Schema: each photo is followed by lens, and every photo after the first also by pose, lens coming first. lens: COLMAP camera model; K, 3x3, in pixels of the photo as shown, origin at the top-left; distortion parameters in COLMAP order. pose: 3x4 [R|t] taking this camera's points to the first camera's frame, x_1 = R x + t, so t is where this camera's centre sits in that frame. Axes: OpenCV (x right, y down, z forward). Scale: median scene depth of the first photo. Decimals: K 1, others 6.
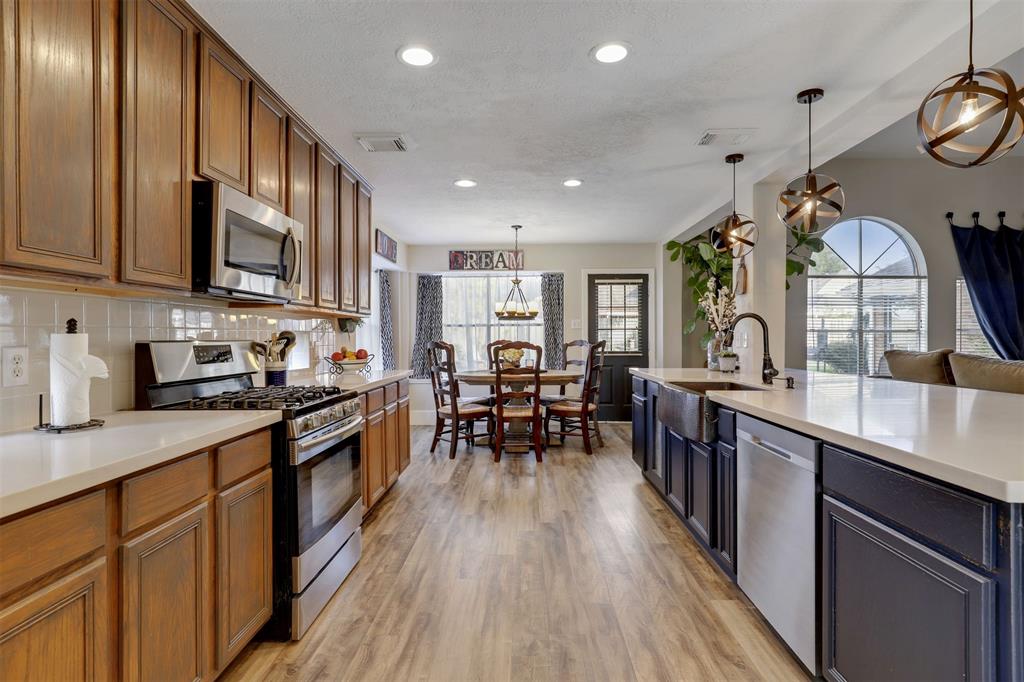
lens RADIAL K [[507.6, 0, 512.5], [0, 507.6, 339.1], [0, 0, 1]] dist [-0.005305, 0.002568]
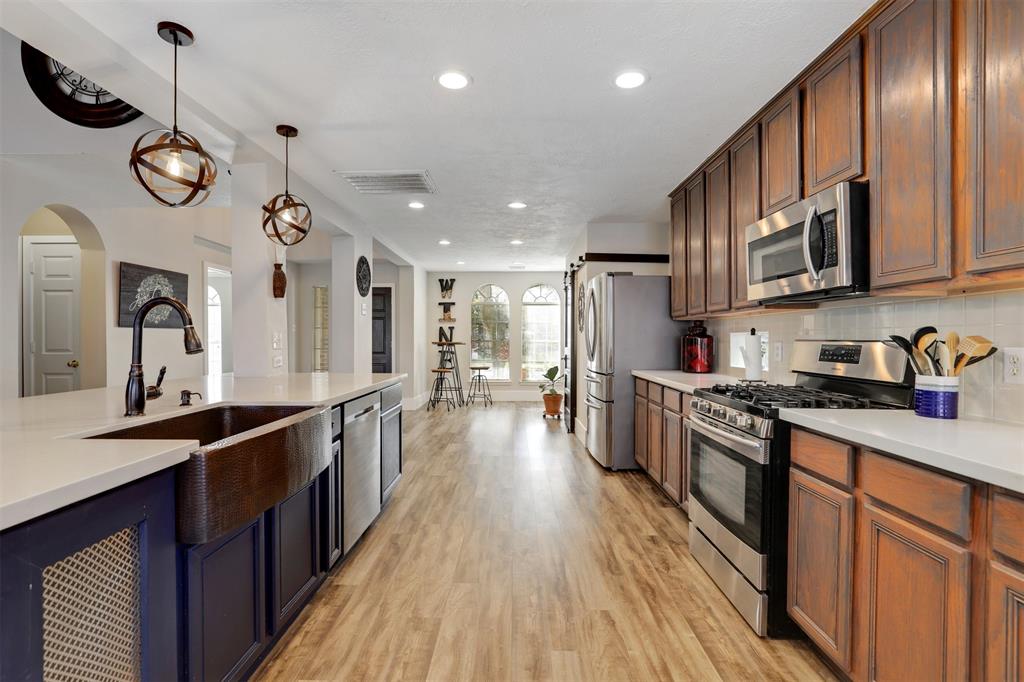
lens RADIAL K [[472.2, 0, 521.3], [0, 472.2, 341.2], [0, 0, 1]] dist [-0.019039, 0.003569]
pose [[-0.999321, 0.001771, -0.036812, 0.071640], [0.001402, 0.999948, 0.010062, -0.004870], [0.036828, 0.010004, -0.999272, 1.705533]]
